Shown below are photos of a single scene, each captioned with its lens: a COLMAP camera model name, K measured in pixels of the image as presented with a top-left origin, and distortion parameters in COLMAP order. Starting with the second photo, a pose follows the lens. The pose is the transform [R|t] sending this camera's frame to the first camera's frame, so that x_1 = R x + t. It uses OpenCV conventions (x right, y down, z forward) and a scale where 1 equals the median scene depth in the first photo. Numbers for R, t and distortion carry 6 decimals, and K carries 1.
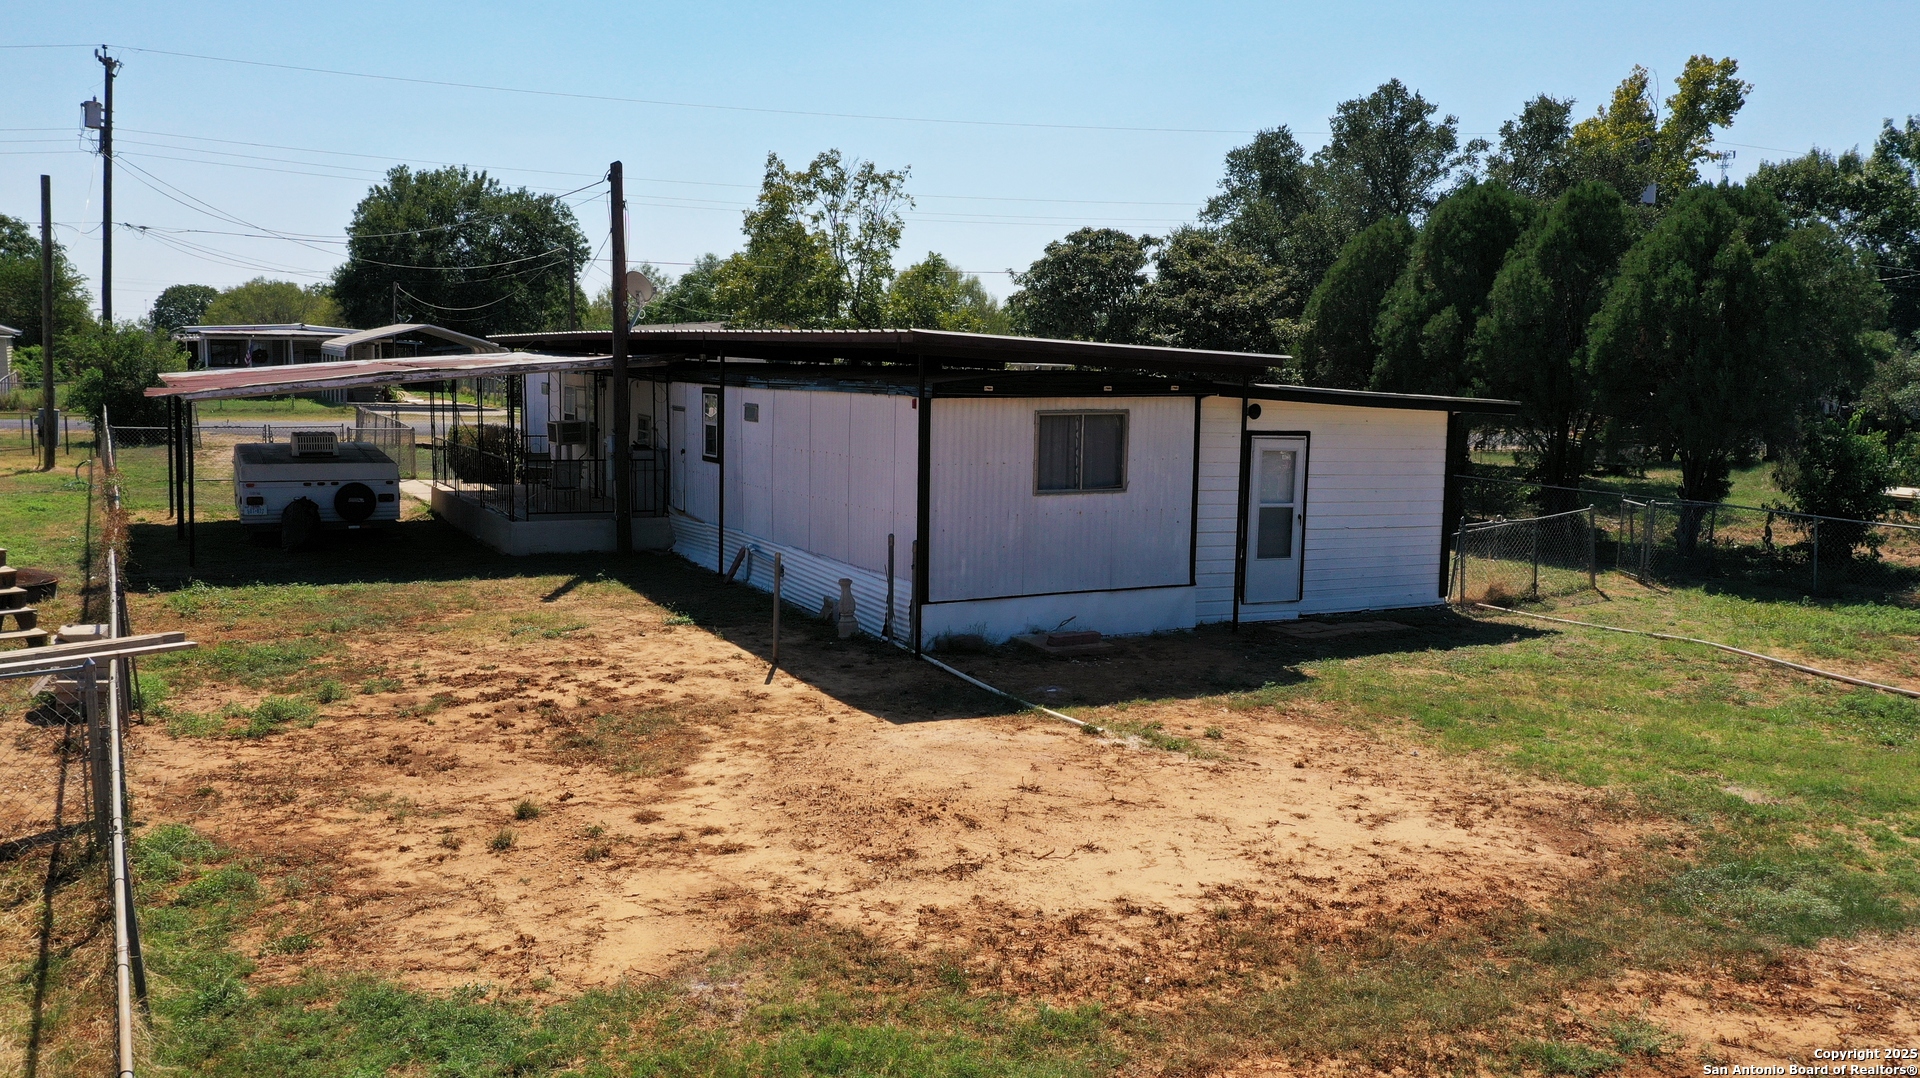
lens RADIAL K [[1526.4, 0, 958.9], [0, 1526.4, 535.6], [0, 0, 1]] dist [0.010642, 0.006814]
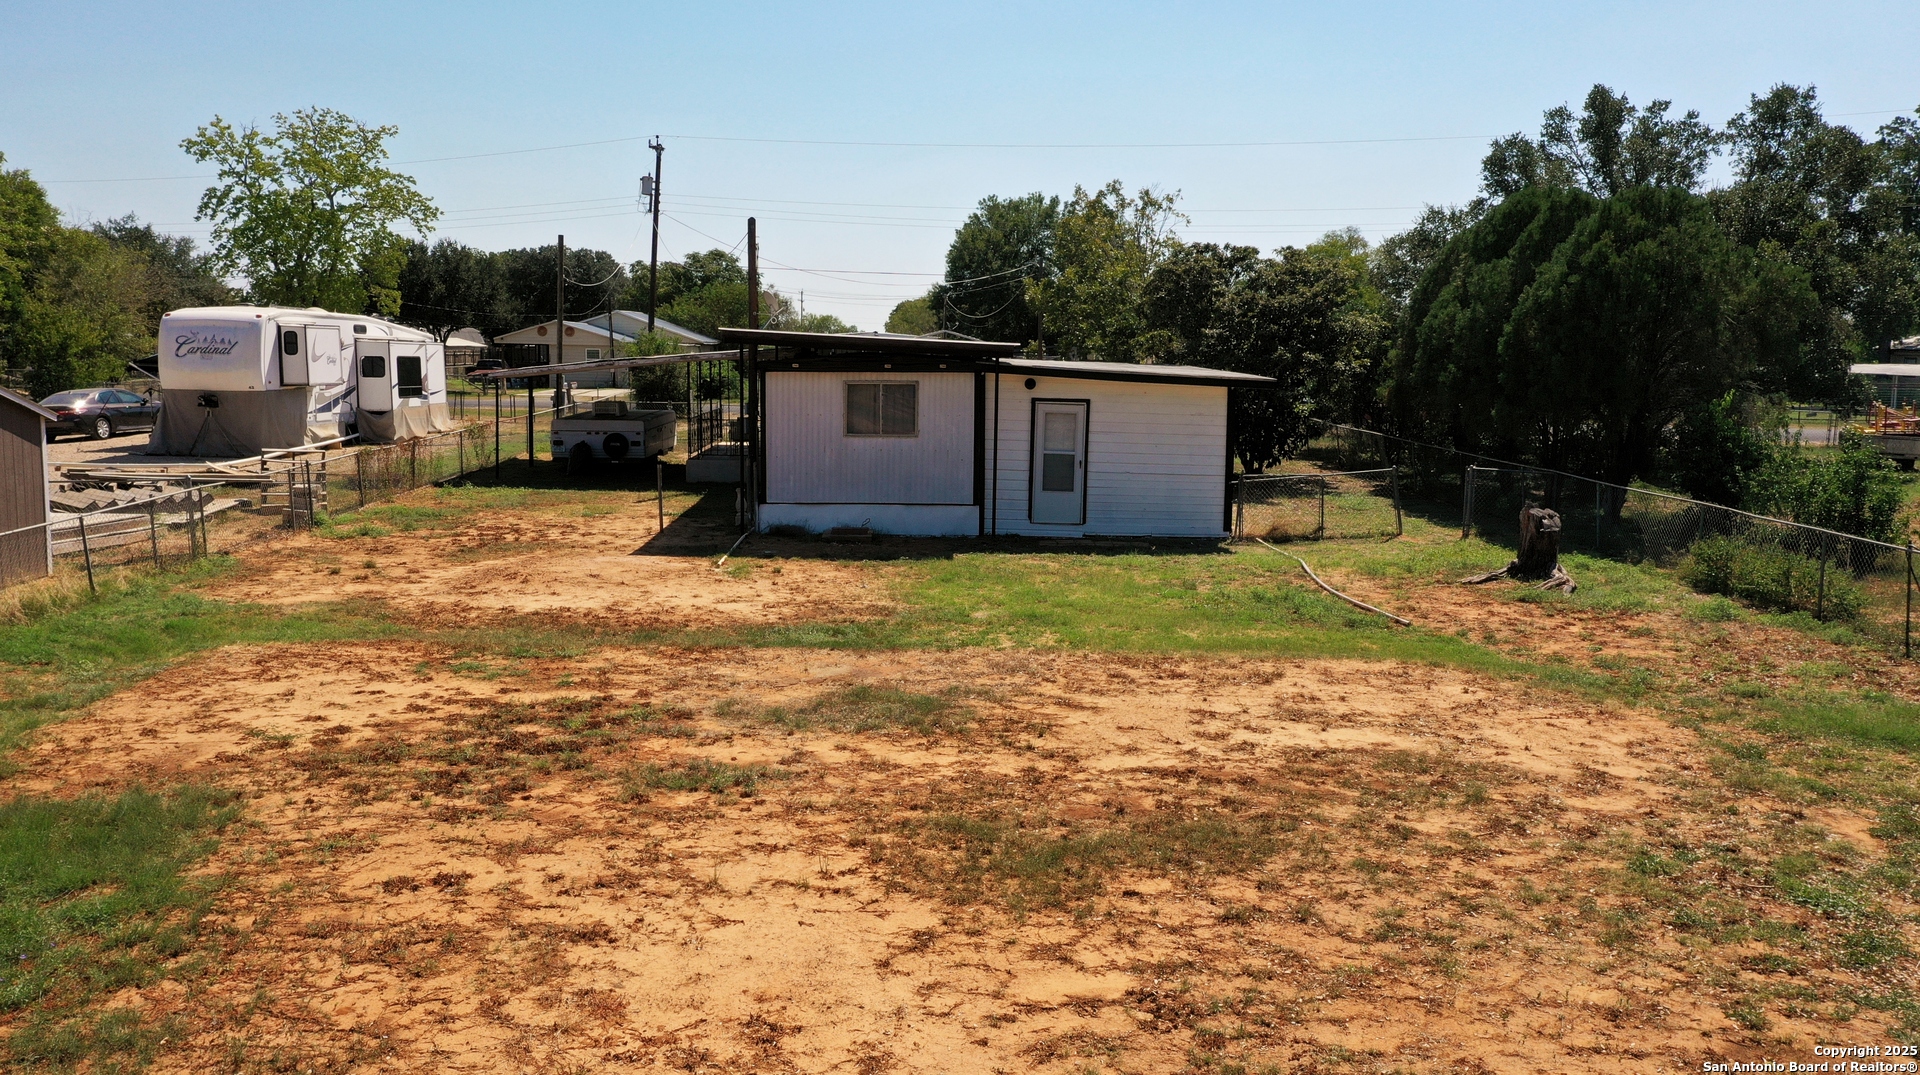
lens RADIAL K [[1526.4, 0, 955.0], [0, 1526.4, 536.5], [0, 0, 1]] dist [0.010642, 0.006814]
pose [[0.888480, 0.047362, -0.456466, 0.698839], [-0.048132, 0.998791, 0.009947, 0.042840], [0.456385, 0.013133, 0.889686, -0.244645]]
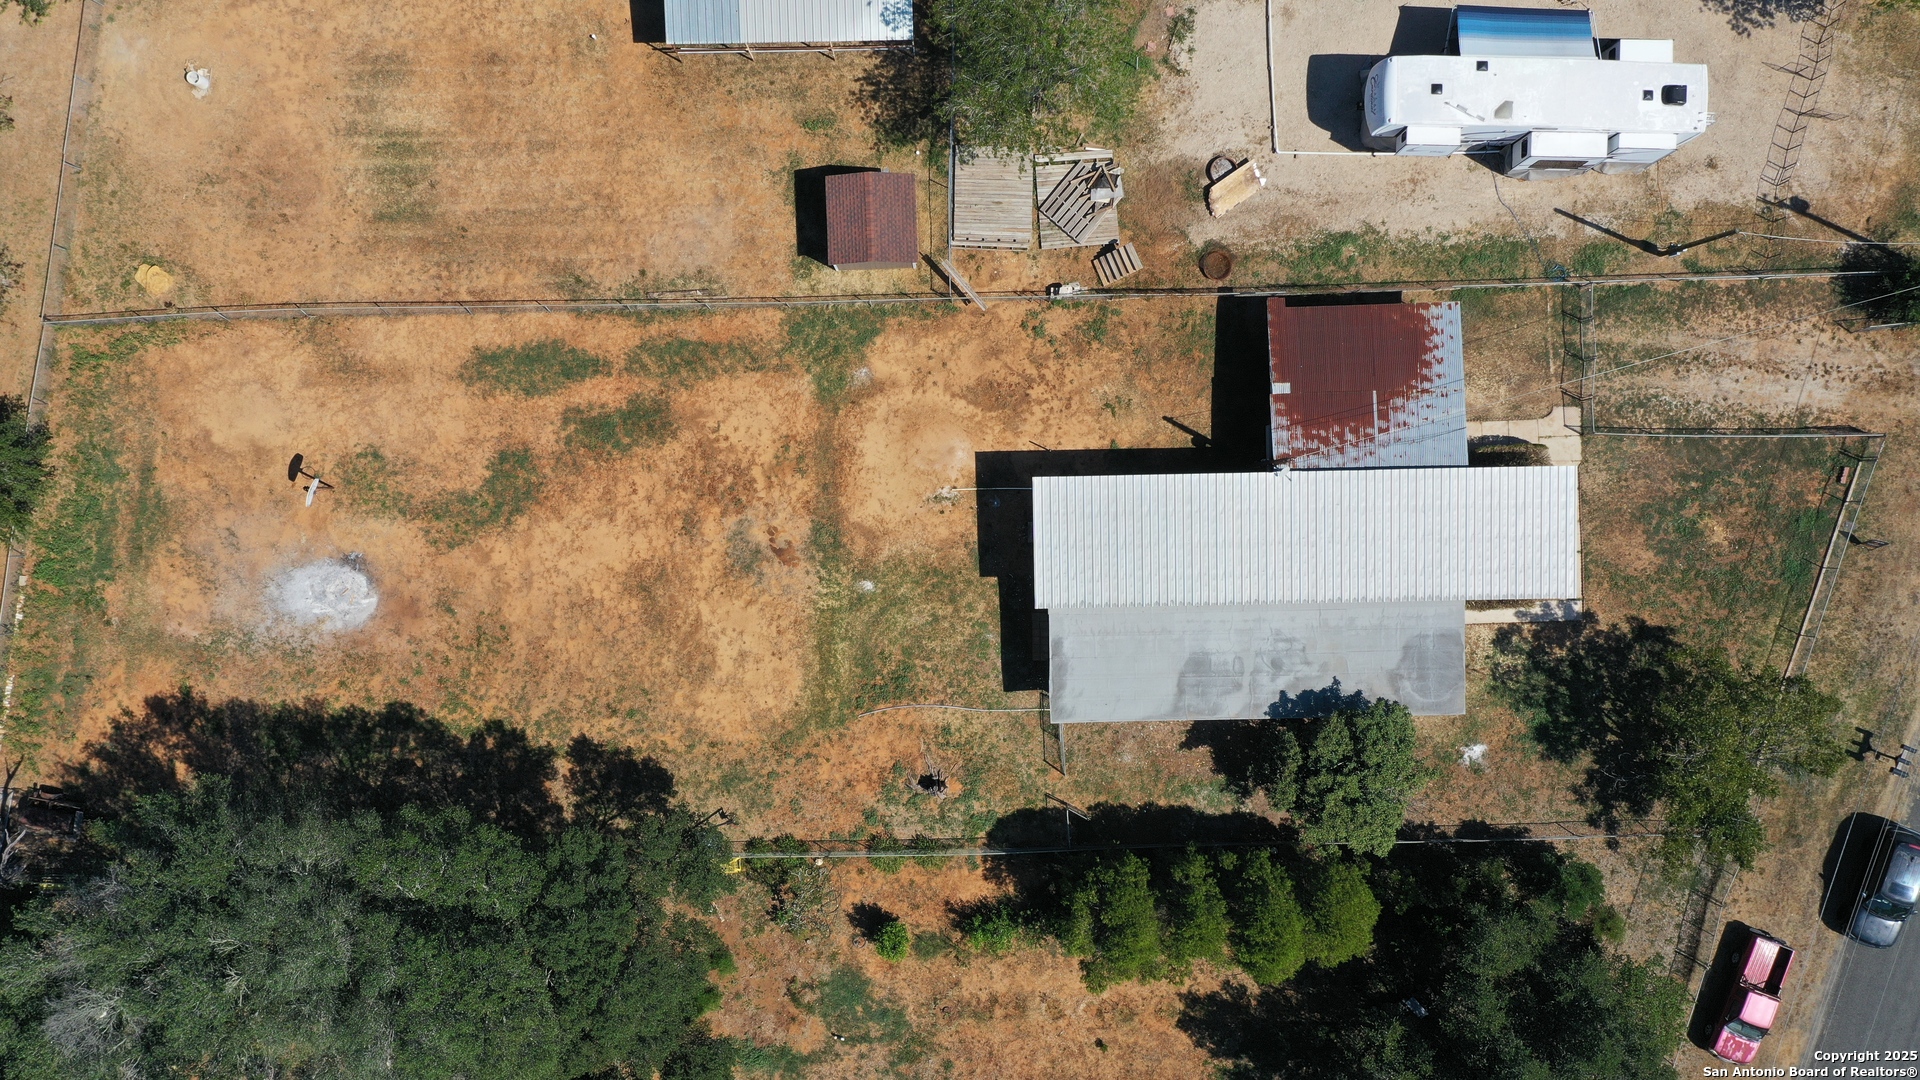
lens RADIAL K [[1526.4, 0, 960.2], [0, 1526.4, 541.5], [0, 0, 1]] dist [0.010642, 0.006814]
pose [[-0.467309, 0.883940, -0.016528, 0.184444], [-0.118456, -0.044075, 0.991981, -2.837407], [0.876122, 0.465519, 0.125305, 0.335820]]
